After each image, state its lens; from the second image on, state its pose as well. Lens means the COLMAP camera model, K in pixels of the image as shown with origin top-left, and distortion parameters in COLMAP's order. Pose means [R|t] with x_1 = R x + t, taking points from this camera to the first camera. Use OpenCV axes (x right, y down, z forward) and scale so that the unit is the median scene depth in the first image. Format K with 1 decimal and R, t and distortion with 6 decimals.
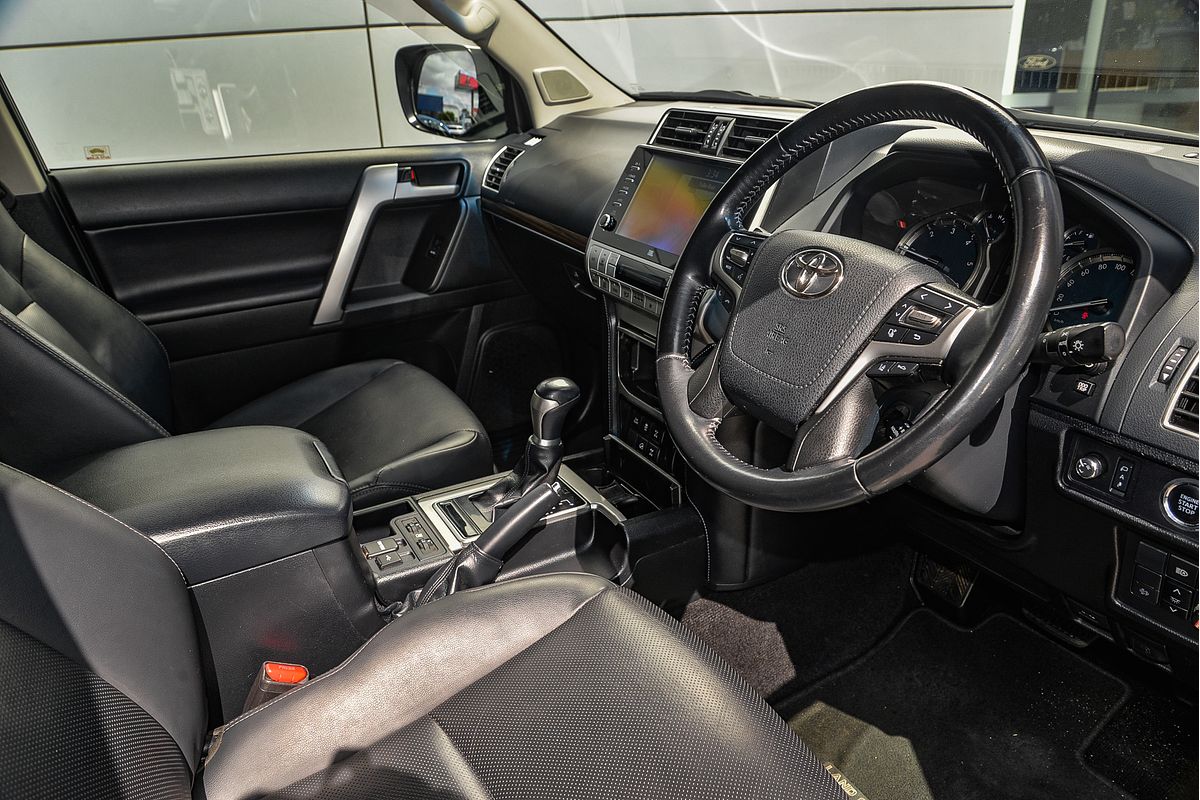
lens RADIAL K [[780.8, 0, 600.0], [0, 780.8, 400.0], [0, 0, 1]] dist [-0.058525, -0.001848]
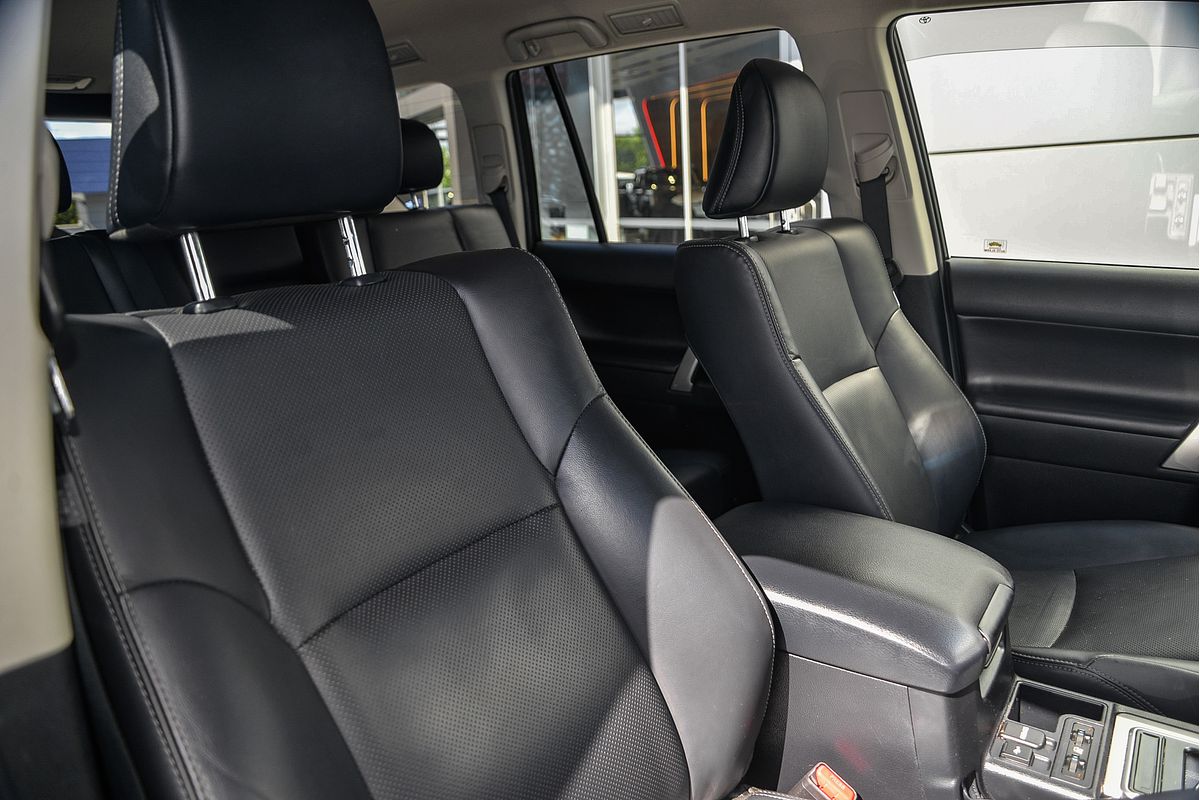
lens RADIAL K [[780.8, 0, 600.0], [0, 780.8, 400.0], [0, 0, 1]] dist [-0.058525, -0.001848]
pose [[0.441295, 0.242051, -0.864101, 0.069567], [-0.343645, 0.935112, 0.086444, -0.031489], [0.828955, 0.258797, 0.495840, 0.071515]]
